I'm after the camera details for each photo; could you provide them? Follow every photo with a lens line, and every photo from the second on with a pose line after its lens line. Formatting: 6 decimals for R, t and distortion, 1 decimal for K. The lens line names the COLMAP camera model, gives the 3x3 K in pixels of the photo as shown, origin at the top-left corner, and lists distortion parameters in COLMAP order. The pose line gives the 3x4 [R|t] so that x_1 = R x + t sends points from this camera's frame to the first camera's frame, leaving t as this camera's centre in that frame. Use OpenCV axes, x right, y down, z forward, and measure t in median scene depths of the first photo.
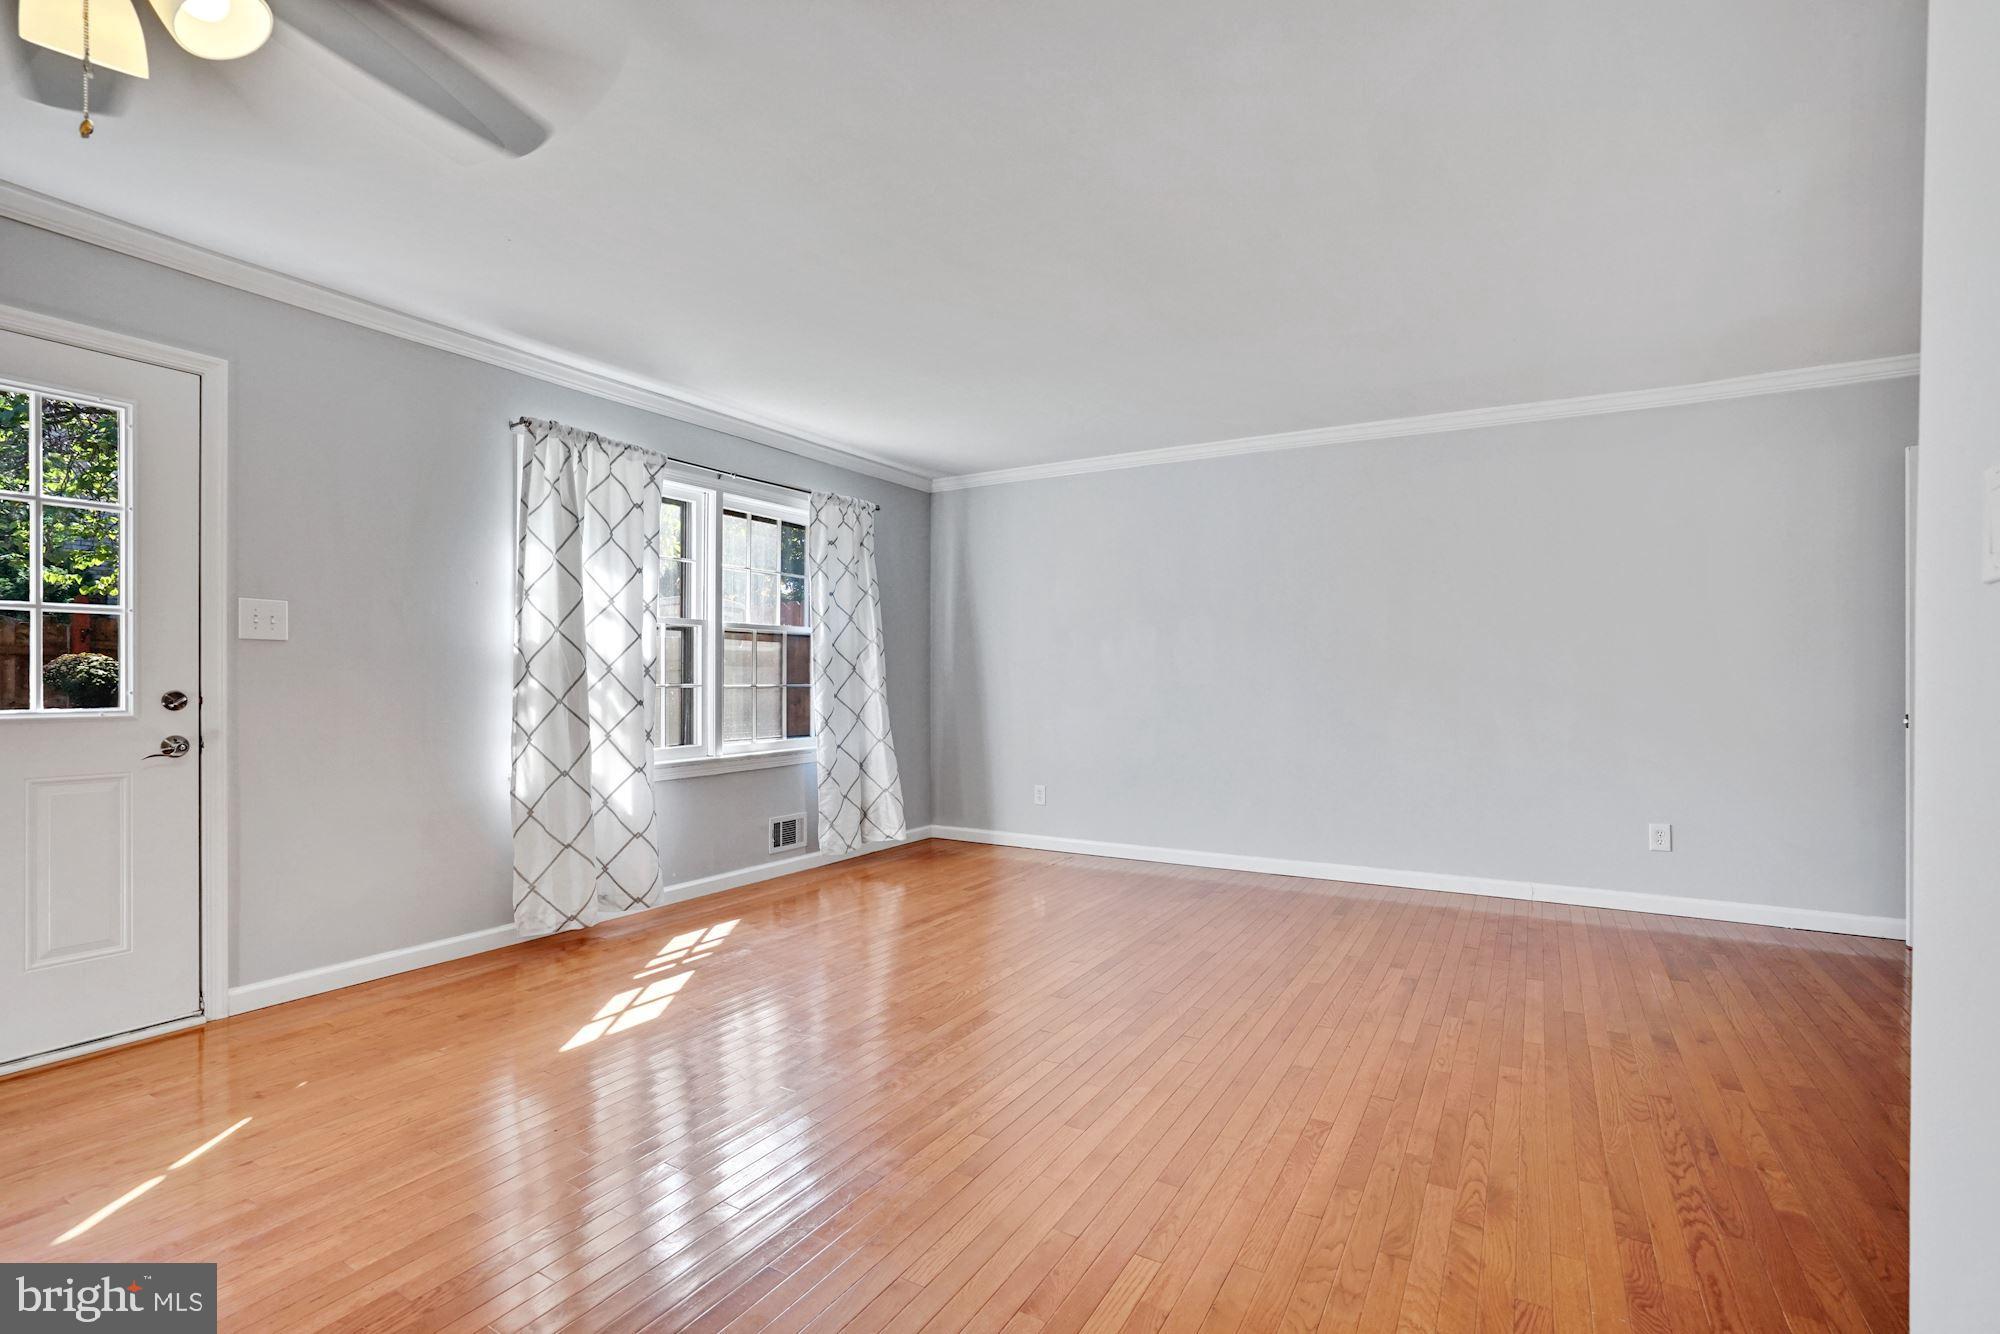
lens RADIAL K [[933.8, 0, 1000.0], [0, 933.8, 667.0], [0, 0, 1]] dist [0.000731, 0.000554]
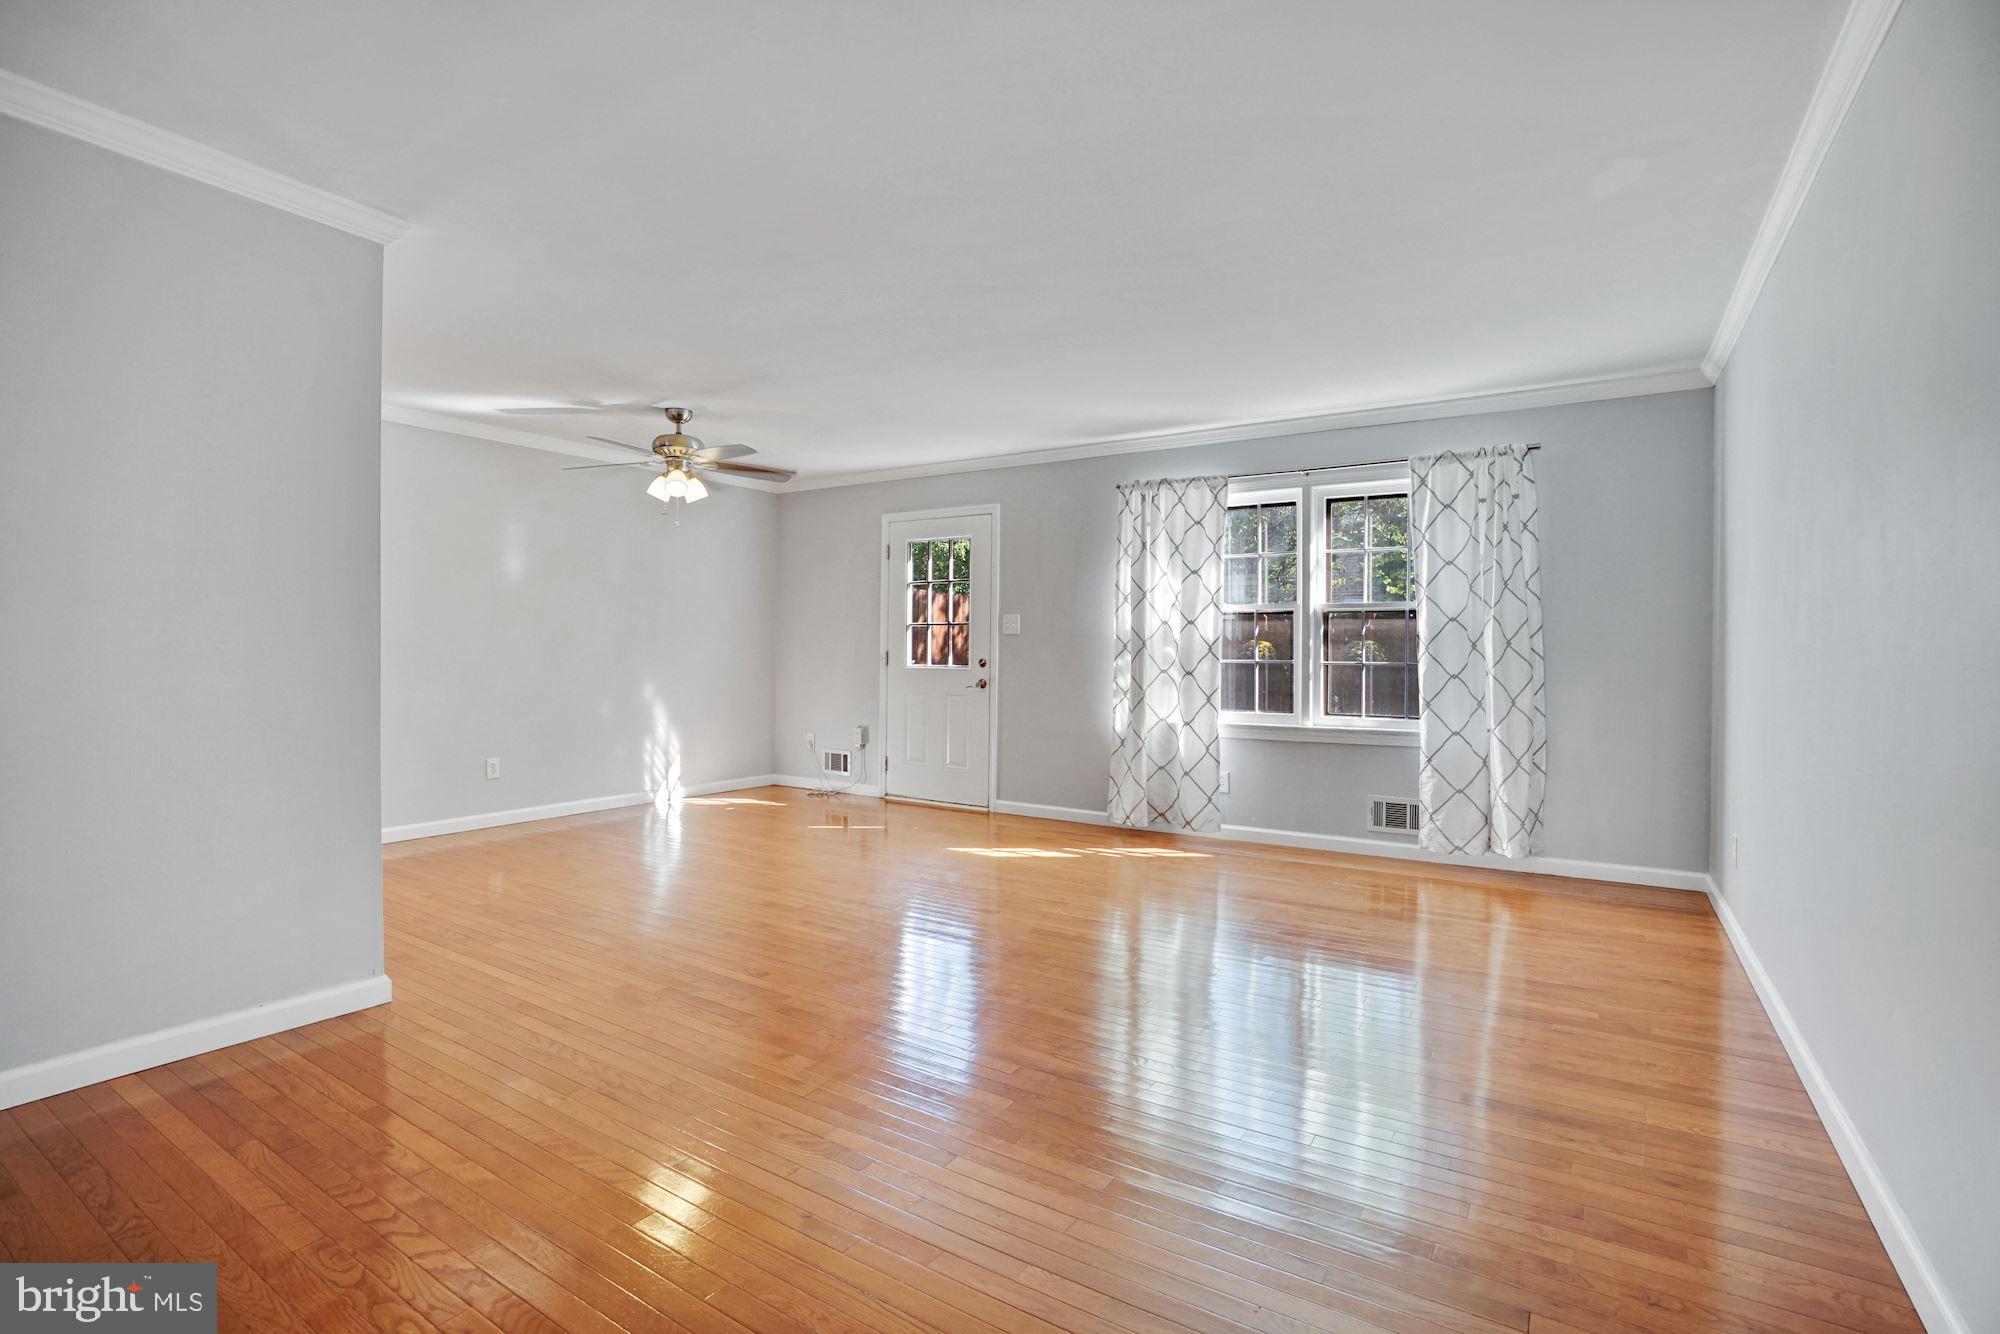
lens RADIAL K [[906.1, 0, 993.7], [0, 906.1, 654.4], [0, 0, 1]] dist [-0.000803, 0.000200]
pose [[-0.008676, -0.001133, -0.999962, 0.886714], [0.002693, 0.999996, -0.001156, 0.012362], [0.999959, -0.002703, -0.008673, 0.727528]]
